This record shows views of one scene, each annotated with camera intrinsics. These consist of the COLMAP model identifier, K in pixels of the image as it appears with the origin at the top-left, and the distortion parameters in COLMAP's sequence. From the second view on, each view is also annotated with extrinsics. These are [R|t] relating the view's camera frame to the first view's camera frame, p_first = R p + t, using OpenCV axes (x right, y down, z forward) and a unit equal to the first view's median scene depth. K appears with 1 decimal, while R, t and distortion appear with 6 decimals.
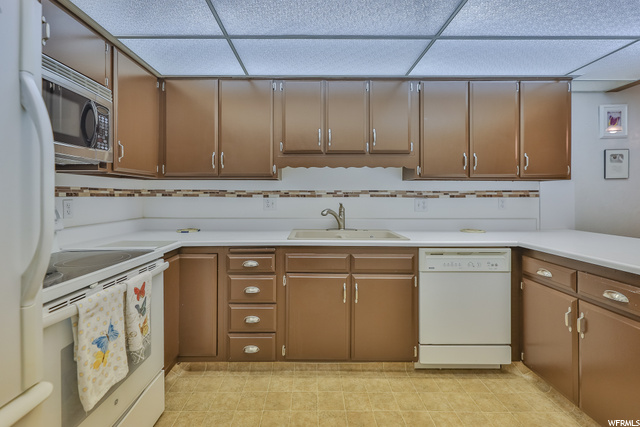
lens RADIAL K [[280.5, 0, 305.1], [0, 280.5, 196.4], [0, 0, 1]] dist [-0.000246, -0.000088]
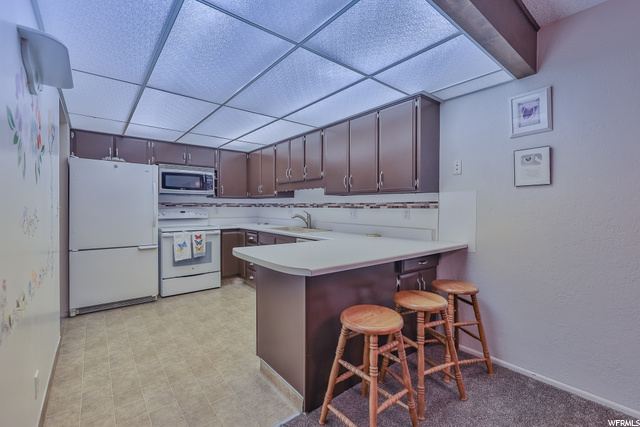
lens RADIAL K [[276.2, 0, 318.4], [0, 276.2, 210.6], [0, 0, 1]] dist [0.003357, 0.000290]
pose [[0.630808, 0.012411, -0.775840, 1.337348], [-0.003963, 0.999911, 0.012773, -0.000199], [0.775929, -0.004983, 0.630800, 0.043079]]
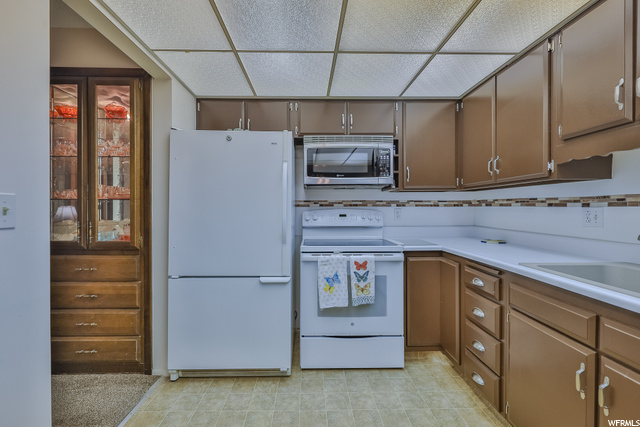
lens RADIAL K [[276.2, 0, 318.4], [0, 276.2, 210.6], [0, 0, 1]] dist [0.003357, 0.000290]
pose [[0.034442, 0.011224, -0.999344, 0.493779], [0.003018, 0.999931, 0.011335, 0.002857], [0.999402, -0.003406, 0.034405, 0.350196]]
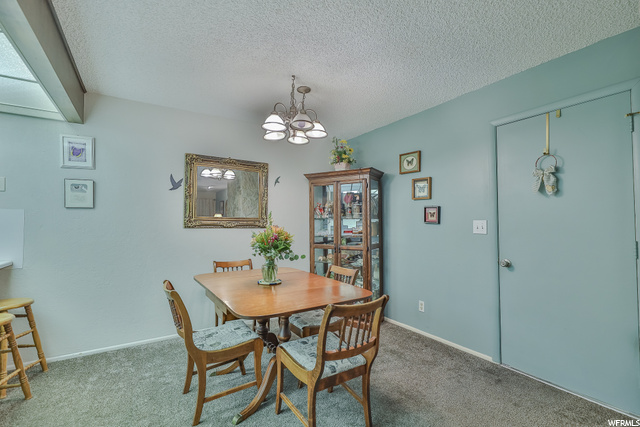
lens RADIAL K [[288.9, 0, 320.0], [0, 288.9, 213.5], [0, 0, 1]] dist [0.000938, -0.000108]
pose [[0.839957, 0.015549, 0.542430, 1.277058], [-0.000496, 0.999611, -0.027888, -0.014146], [-0.542653, 0.023156, 0.839638, -0.360661]]
